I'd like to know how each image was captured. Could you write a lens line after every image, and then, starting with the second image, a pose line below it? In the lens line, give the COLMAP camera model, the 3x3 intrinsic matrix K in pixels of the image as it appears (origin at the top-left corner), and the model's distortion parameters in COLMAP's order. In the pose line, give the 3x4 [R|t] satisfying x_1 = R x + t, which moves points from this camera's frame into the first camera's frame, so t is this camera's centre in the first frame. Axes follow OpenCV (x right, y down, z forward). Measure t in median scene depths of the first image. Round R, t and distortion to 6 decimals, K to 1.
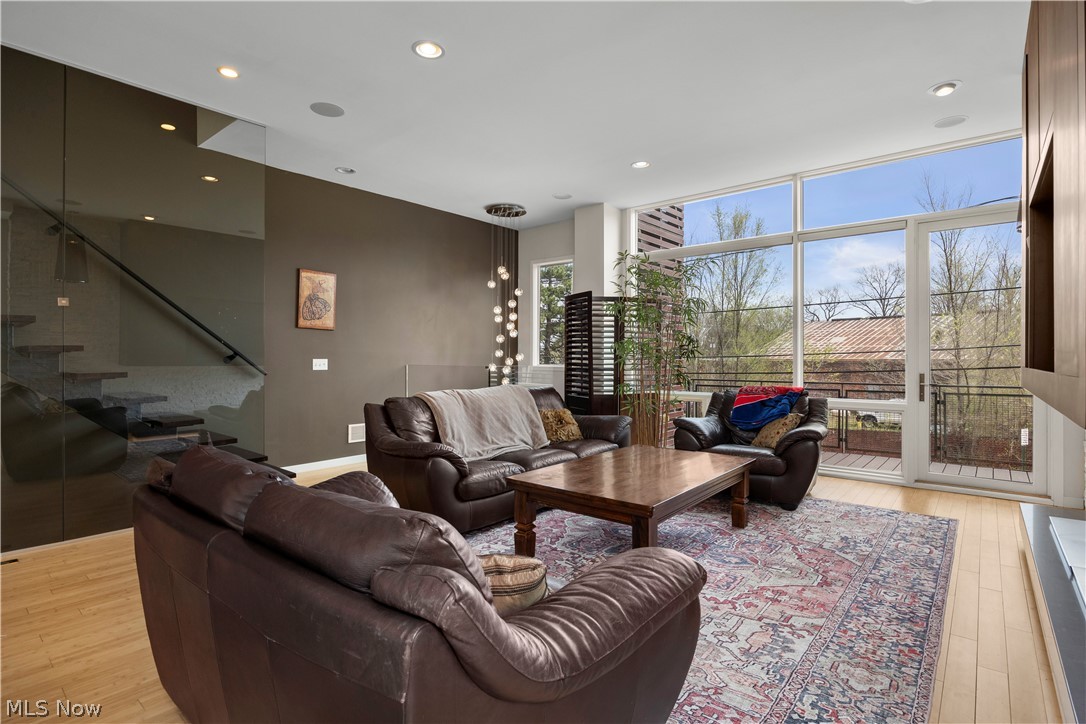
lens RADIAL K [[527.5, 0, 544.5], [0, 527.5, 357.3], [0, 0, 1]] dist [-0.003015, 0.000586]
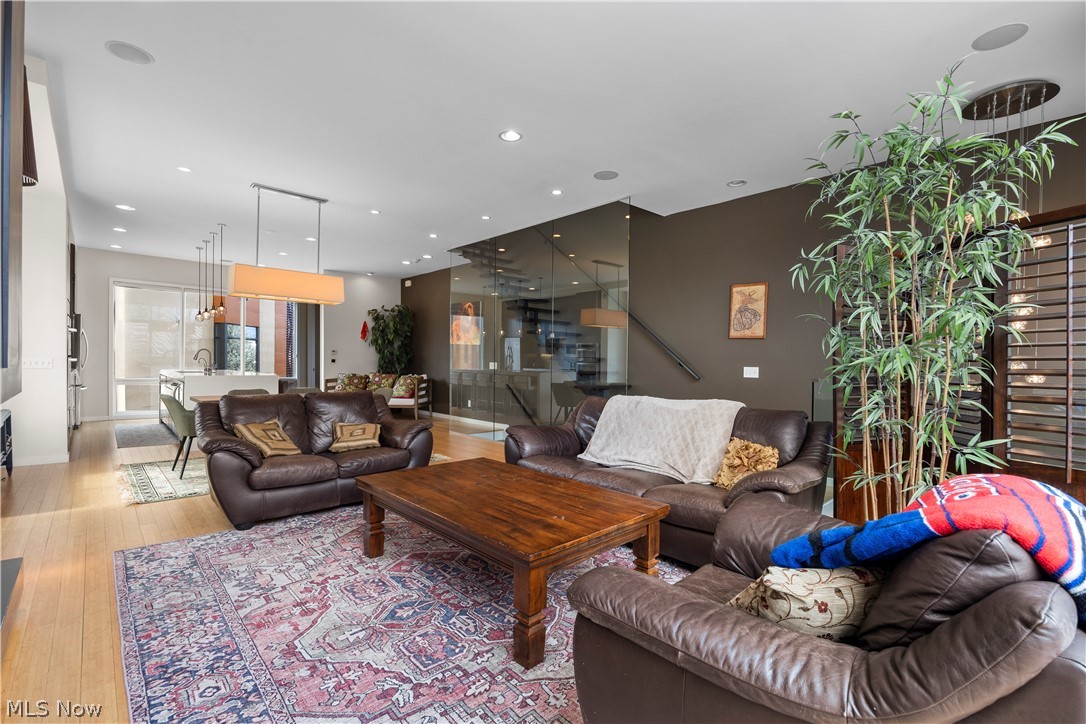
lens RADIAL K [[484.0, 0, 542.2], [0, 484.0, 370.6], [0, 0, 1]] dist [-0.005868, 0.000796]
pose [[-0.123914, 0.015559, -0.992171, 0.695871], [-0.015637, 0.999722, 0.017630, -0.000284], [0.992170, 0.017700, -0.123636, 0.851560]]
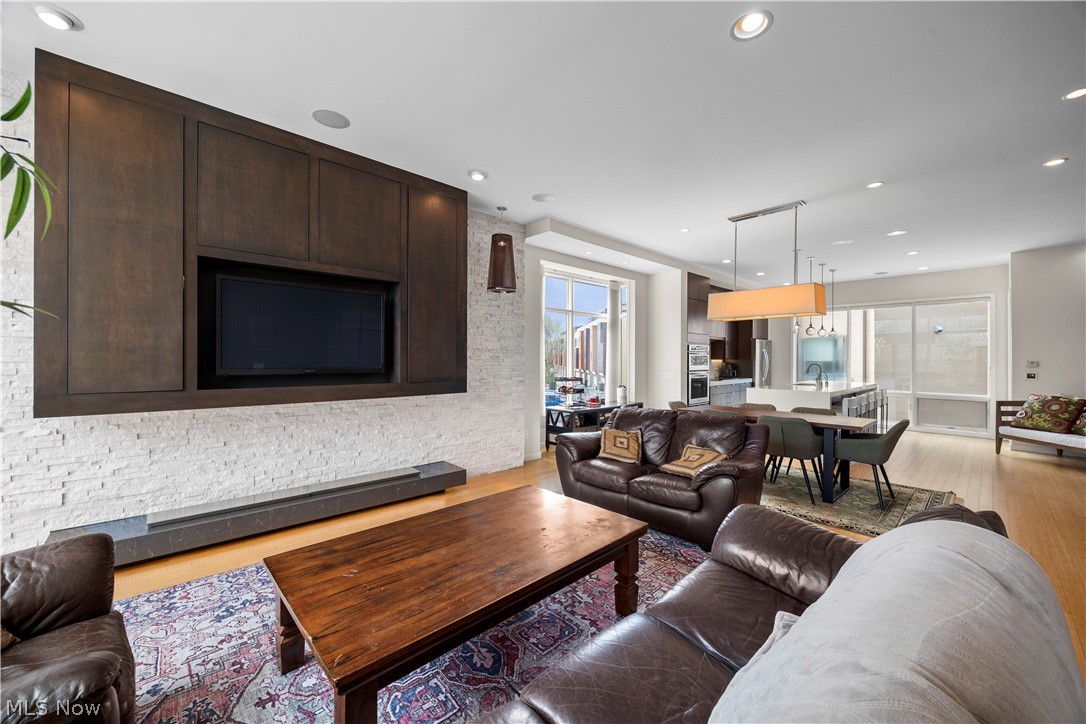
lens RADIAL K [[417.6, 0, 550.8], [0, 417.6, 357.9], [0, 0, 1]] dist [-0.010127, 0.000093]
pose [[-0.993963, -0.007649, 0.109449, 0.011214], [-0.008075, 0.999961, -0.003456, -0.034847], [-0.109419, -0.004319, -0.993986, 1.153304]]
